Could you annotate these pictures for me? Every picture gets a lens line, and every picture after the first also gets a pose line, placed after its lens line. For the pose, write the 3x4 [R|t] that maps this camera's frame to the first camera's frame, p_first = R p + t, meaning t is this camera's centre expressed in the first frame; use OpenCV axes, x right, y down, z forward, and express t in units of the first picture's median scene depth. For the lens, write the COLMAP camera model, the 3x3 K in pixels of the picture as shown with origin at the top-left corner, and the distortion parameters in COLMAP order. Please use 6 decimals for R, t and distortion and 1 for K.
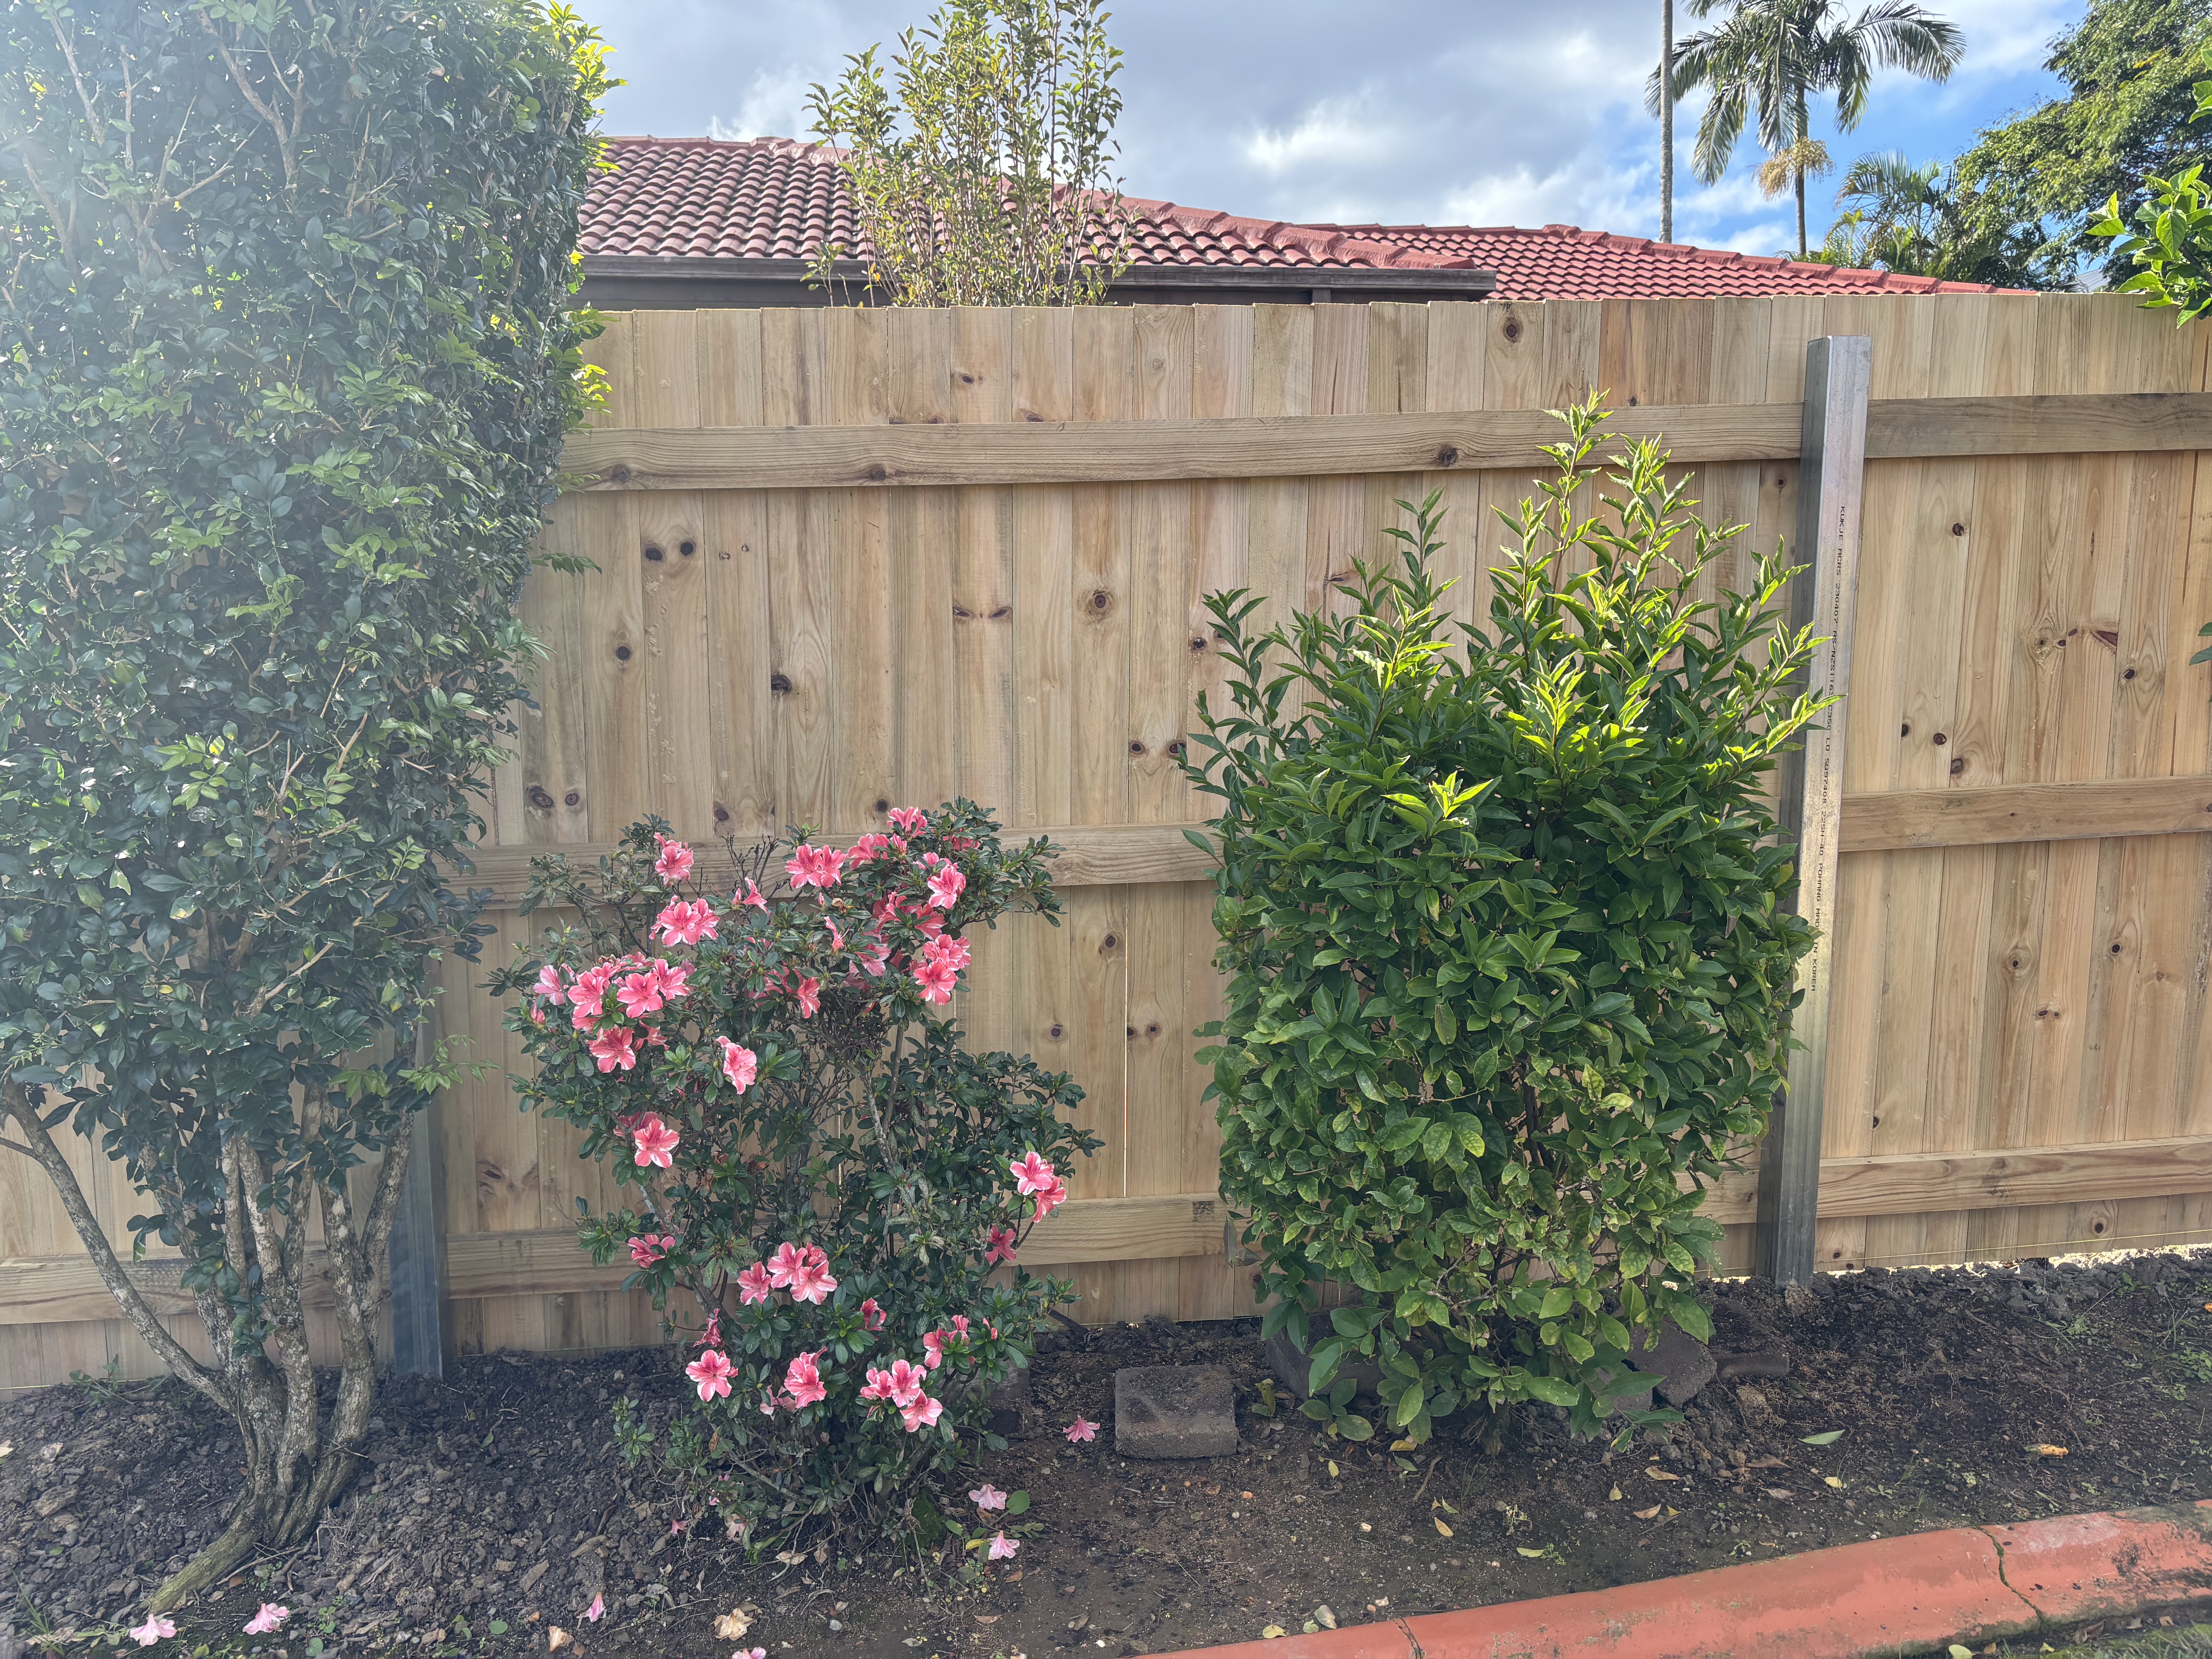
lens RADIAL K [[1713.7, 0, 1100.3], [0, 1713.7, 812.7], [0, 0, 1]] dist [0.053712, -0.035658]
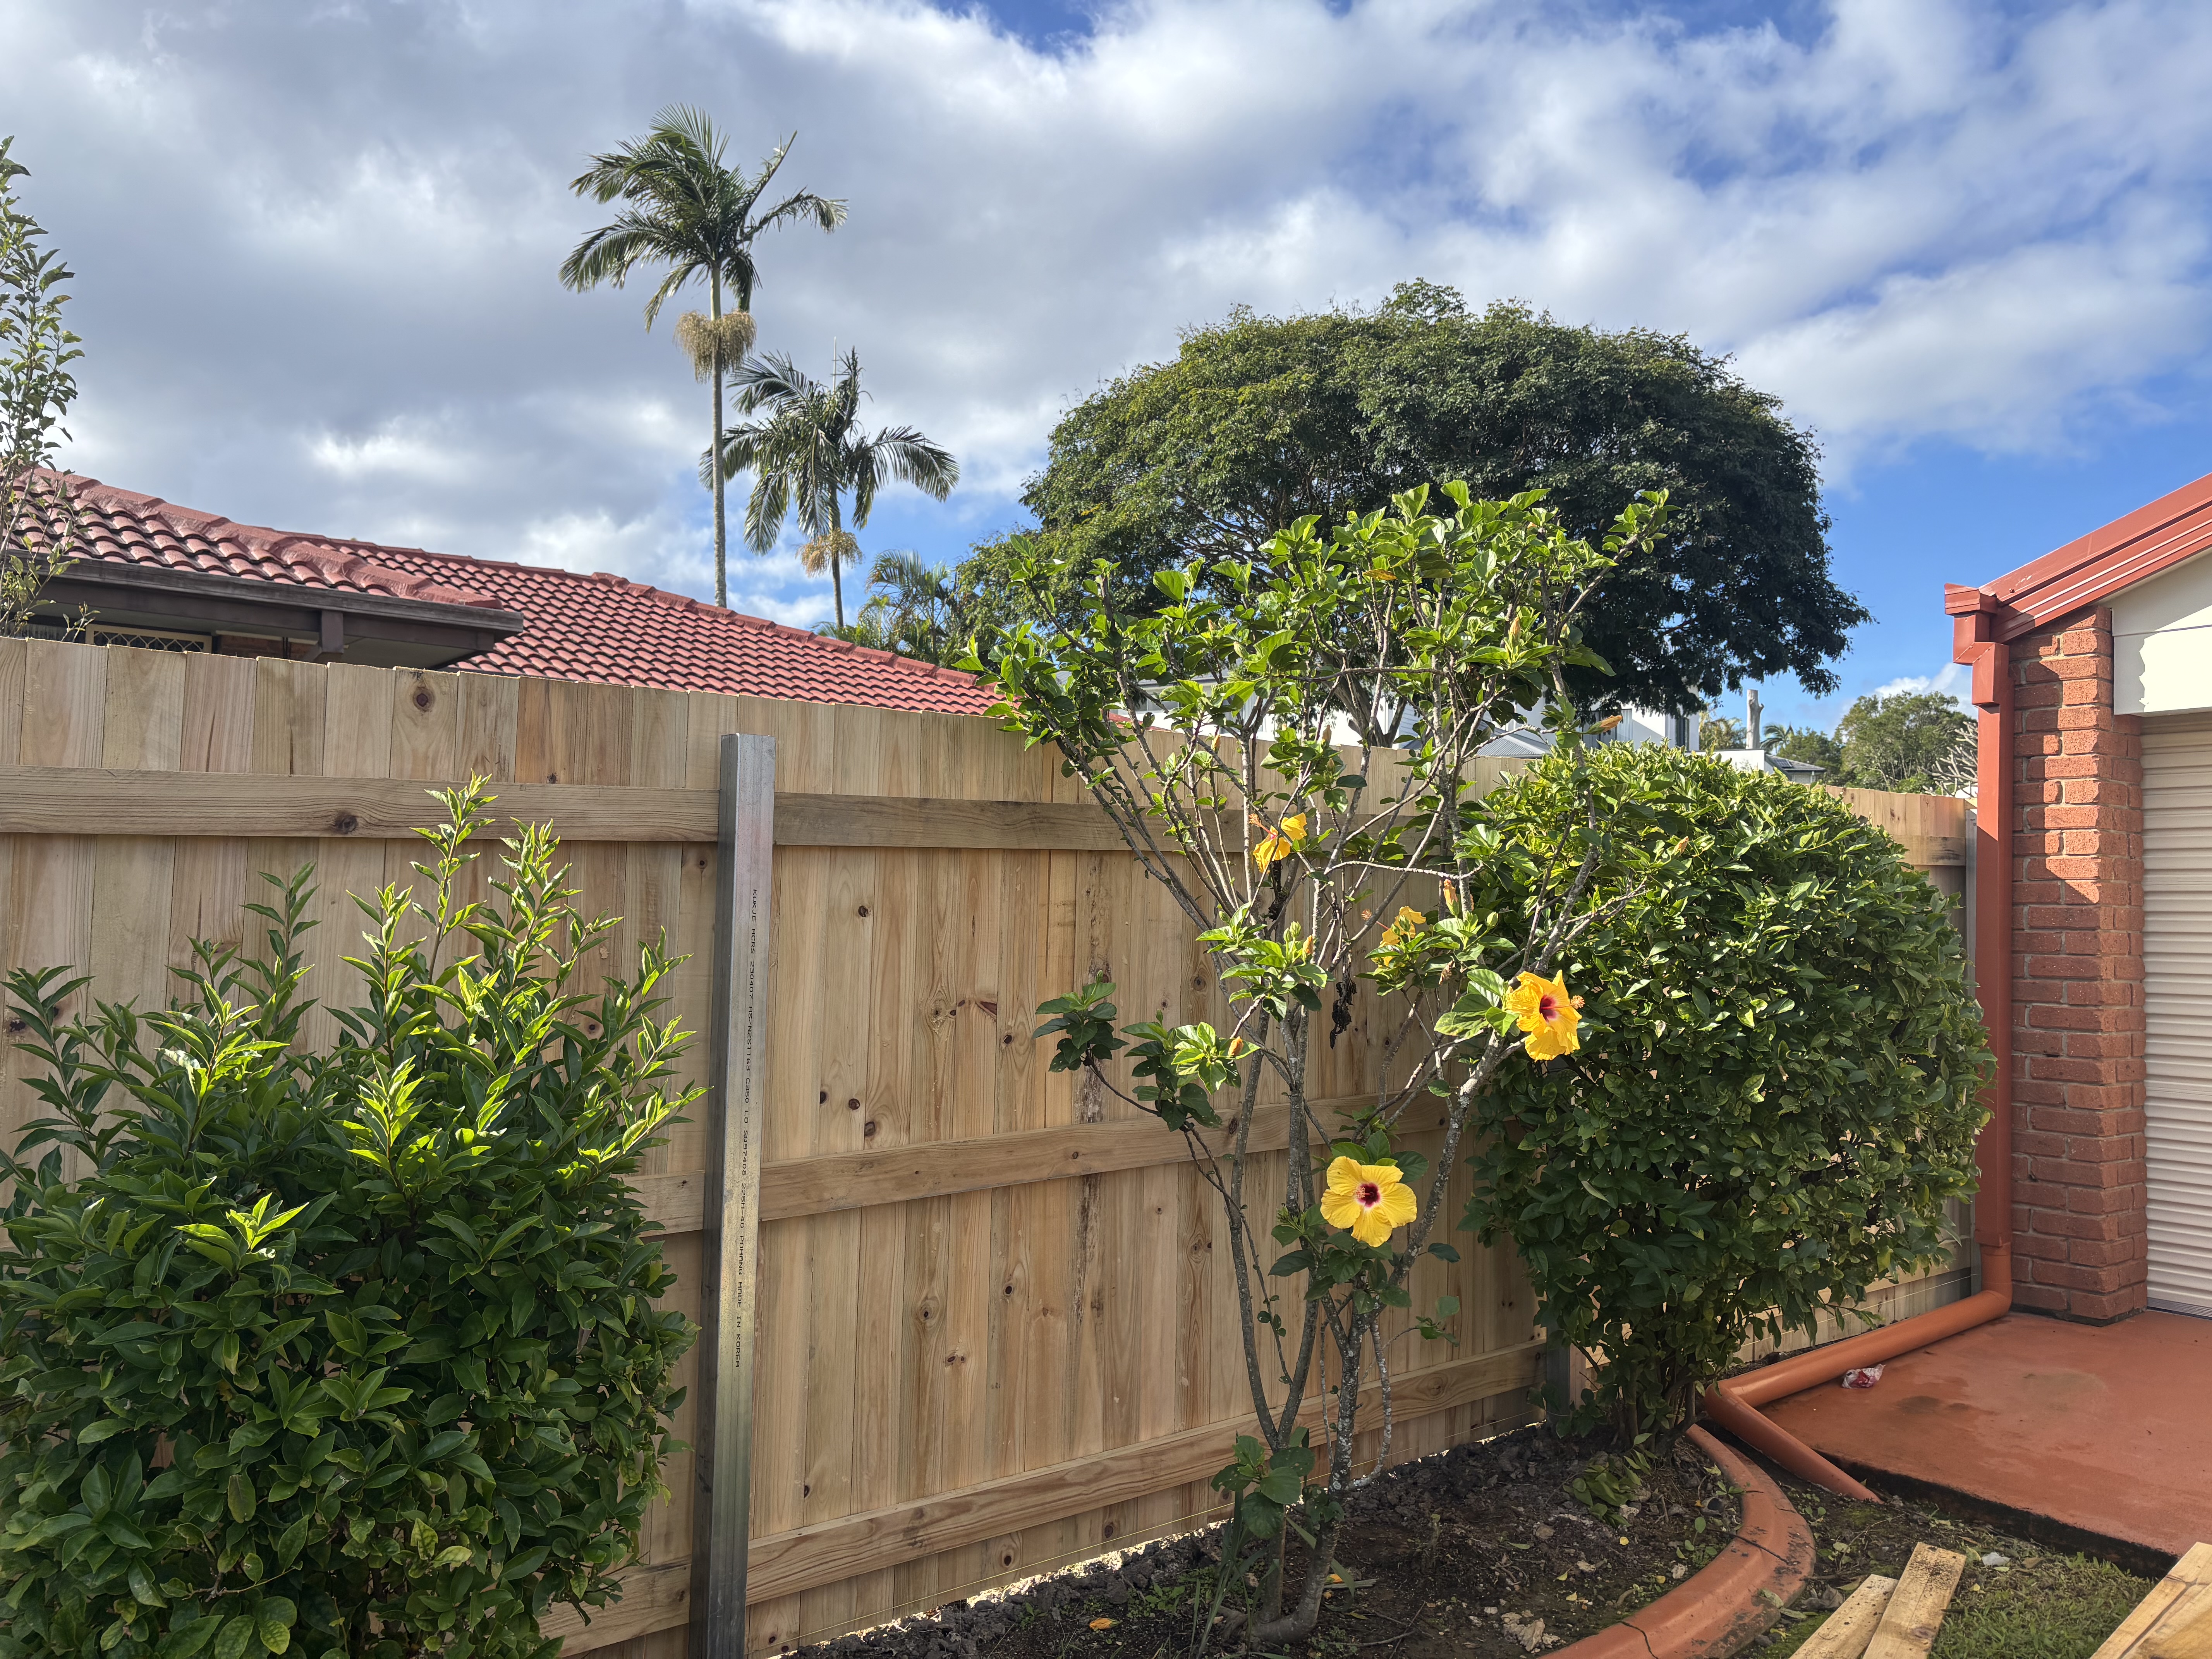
lens RADIAL K [[1713.7, 0, 1100.3], [0, 1713.7, 812.7], [0, 0, 1]] dist [0.053712, -0.035658]
pose [[0.857333, 0.055231, 0.511791, 0.095654], [0.044322, 0.982615, -0.180288, -0.033222], [-0.512850, 0.177251, 0.839980, -0.004642]]
